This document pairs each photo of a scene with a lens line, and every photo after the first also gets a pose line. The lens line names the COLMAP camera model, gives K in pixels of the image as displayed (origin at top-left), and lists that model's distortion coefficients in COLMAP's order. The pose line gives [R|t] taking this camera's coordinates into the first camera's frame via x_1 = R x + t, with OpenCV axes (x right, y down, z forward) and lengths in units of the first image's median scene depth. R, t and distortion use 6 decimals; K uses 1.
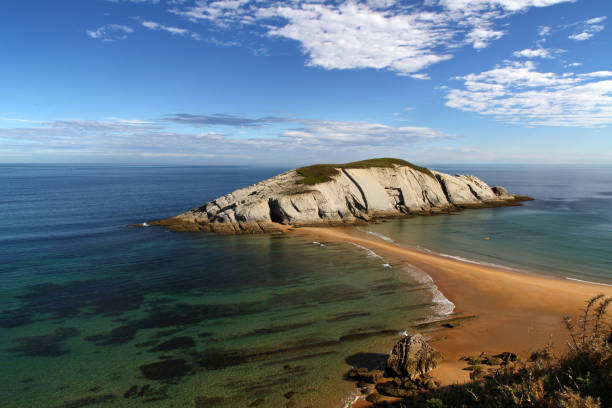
lens RADIAL K [[412.4, 0, 306.0], [0, 412.4, 204.0], [0, 0, 1]] dist [-0.004456, -0.001357]
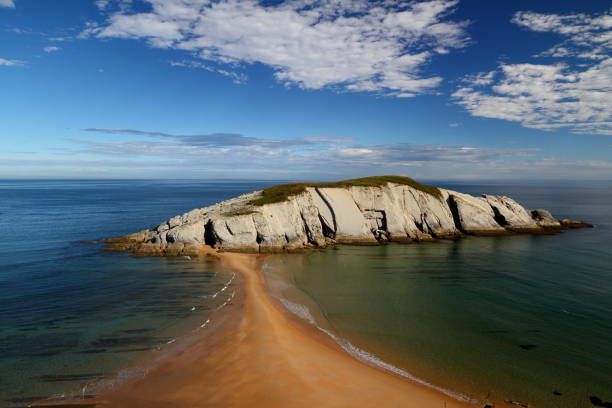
lens RADIAL K [[412.4, 0, 306.0], [0, 412.4, 204.0], [0, 0, 1]] dist [-0.004456, -0.001357]
pose [[0.970969, 0.019362, -0.238422, 0.303228], [-0.027892, 0.999084, -0.032454, -0.020717], [0.237576, 0.038161, 0.970619, 0.121770]]
